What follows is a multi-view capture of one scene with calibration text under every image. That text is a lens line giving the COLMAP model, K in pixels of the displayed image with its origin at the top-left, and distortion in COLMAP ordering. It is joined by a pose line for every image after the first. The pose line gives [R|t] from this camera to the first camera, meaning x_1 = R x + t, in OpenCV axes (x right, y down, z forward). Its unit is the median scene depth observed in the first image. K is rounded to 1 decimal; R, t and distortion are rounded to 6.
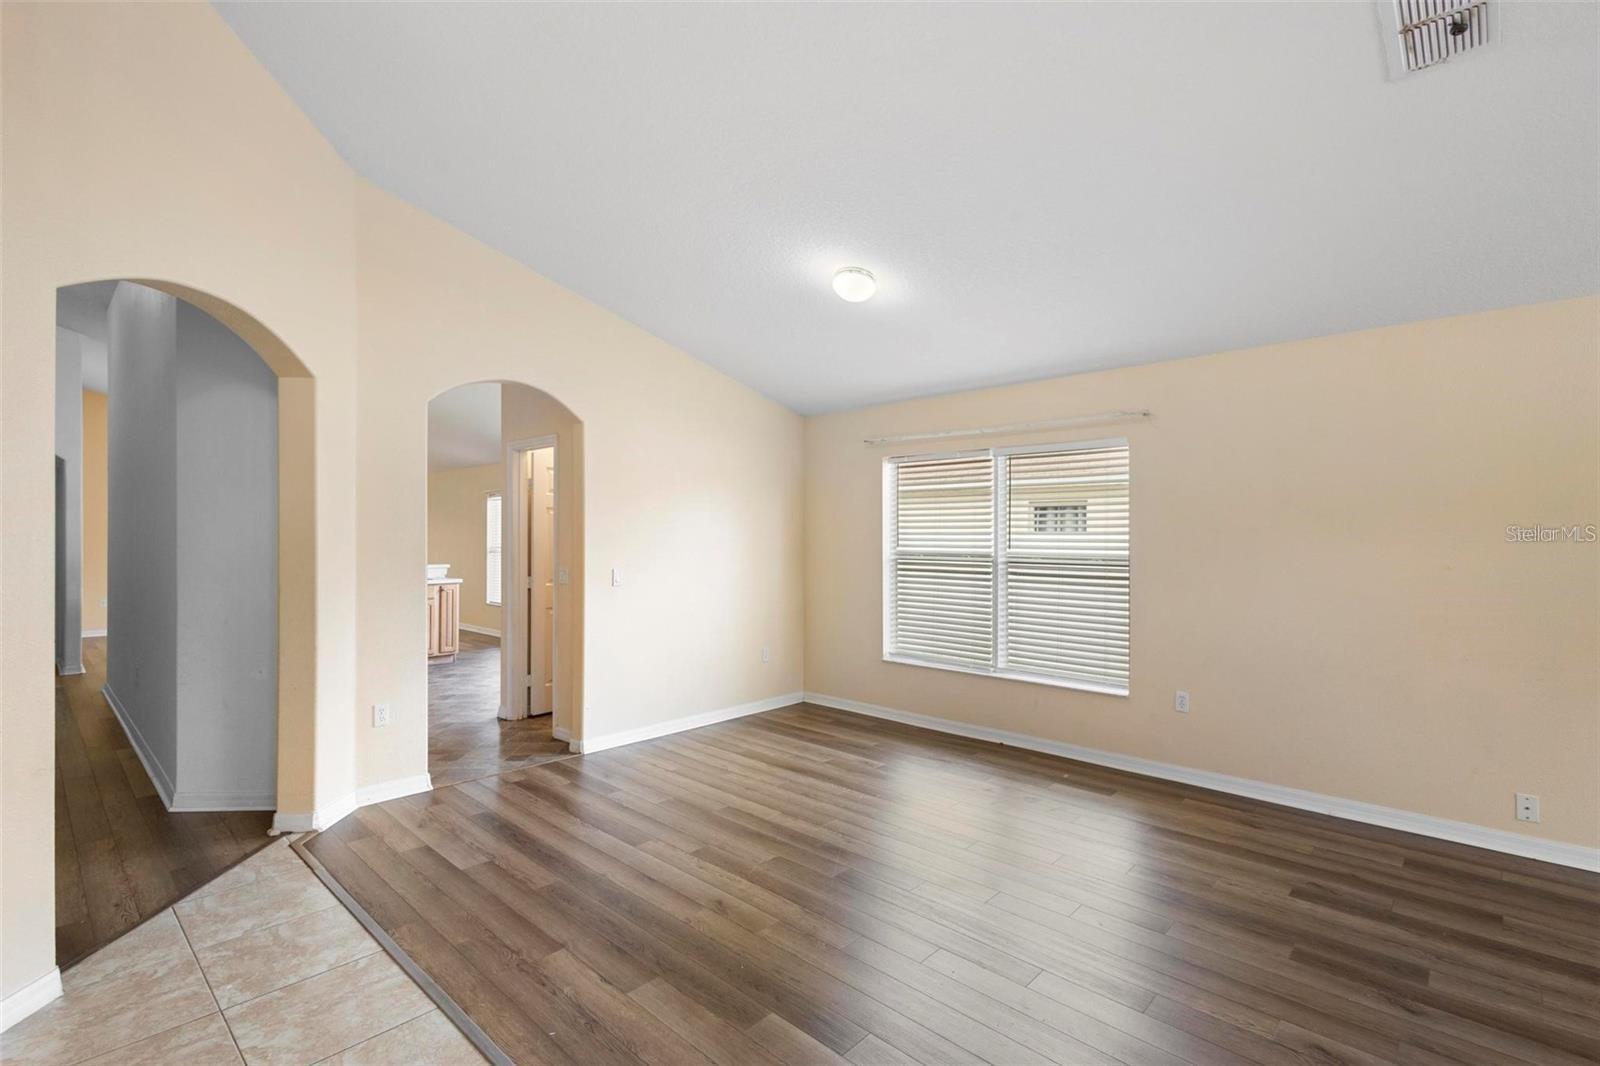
lens RADIAL K [[717.8, 0, 810.5], [0, 717.8, 537.1], [0, 0, 1]] dist [0.014959, -0.000571]
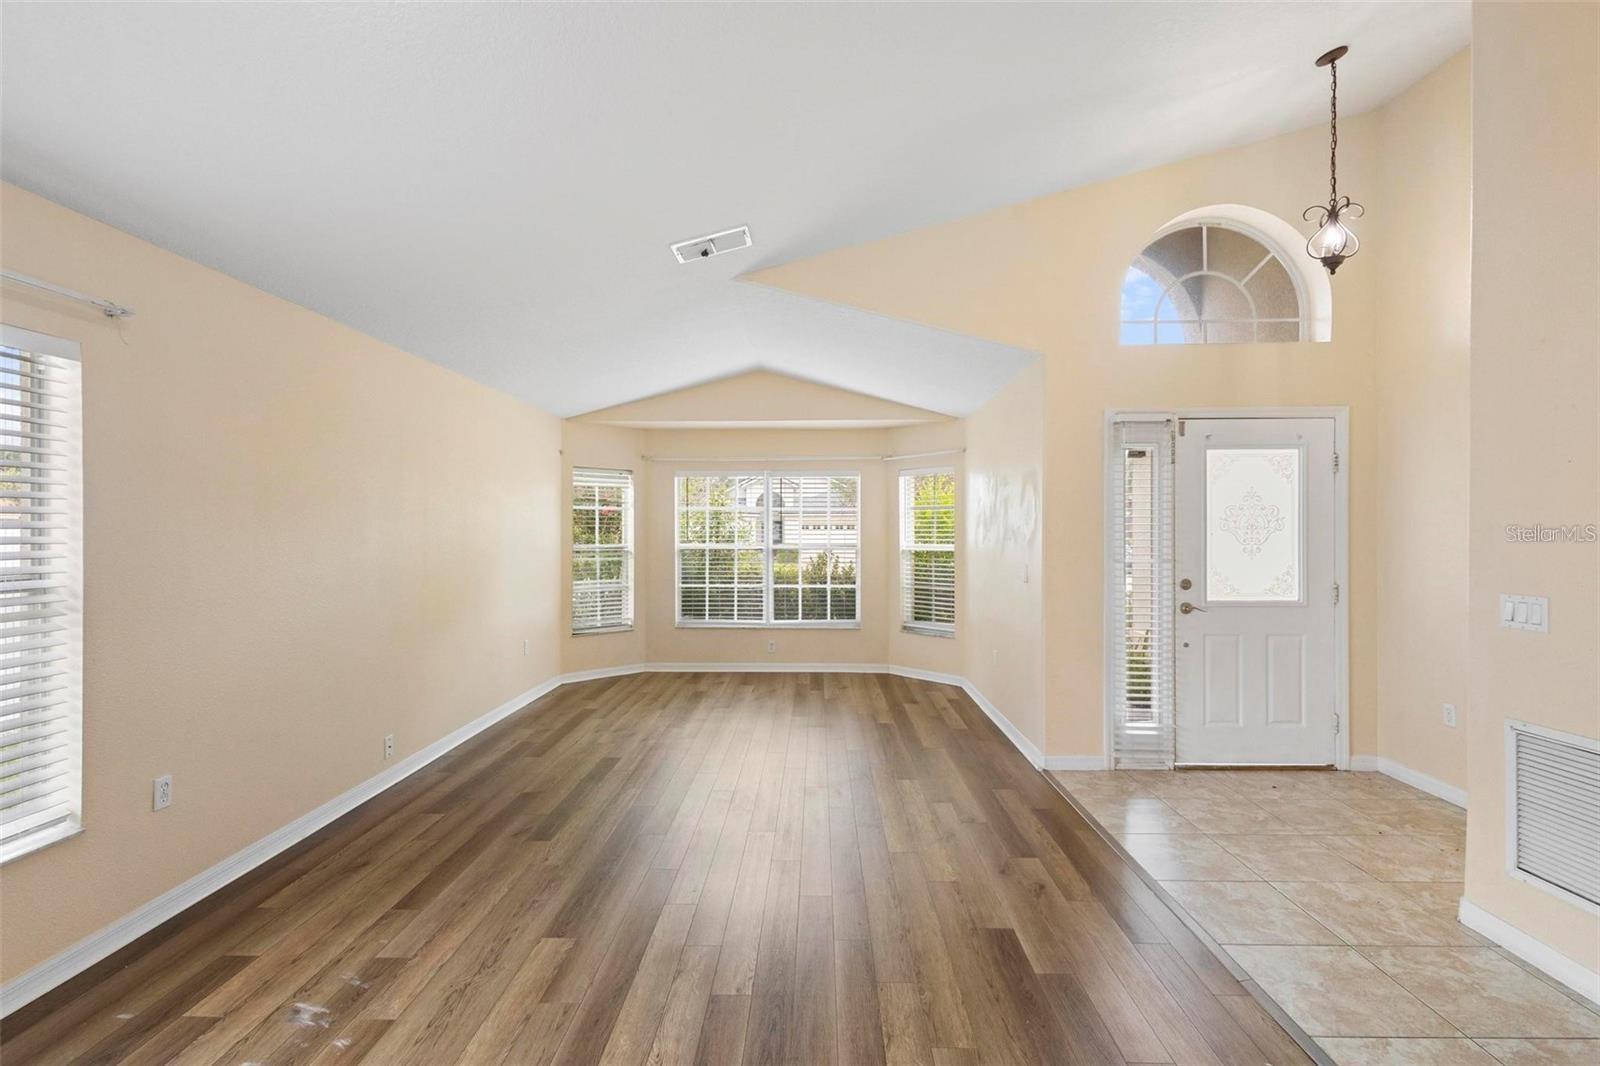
lens RADIAL K [[717.8, 0, 798.3], [0, 717.8, 531.9], [0, 0, 1]] dist [0.014959, -0.000571]
pose [[-0.641243, -0.006614, 0.767310, -0.430434], [-0.005769, 0.999976, 0.003798, -0.005959], [-0.767317, -0.001991, -0.641265, 1.298123]]
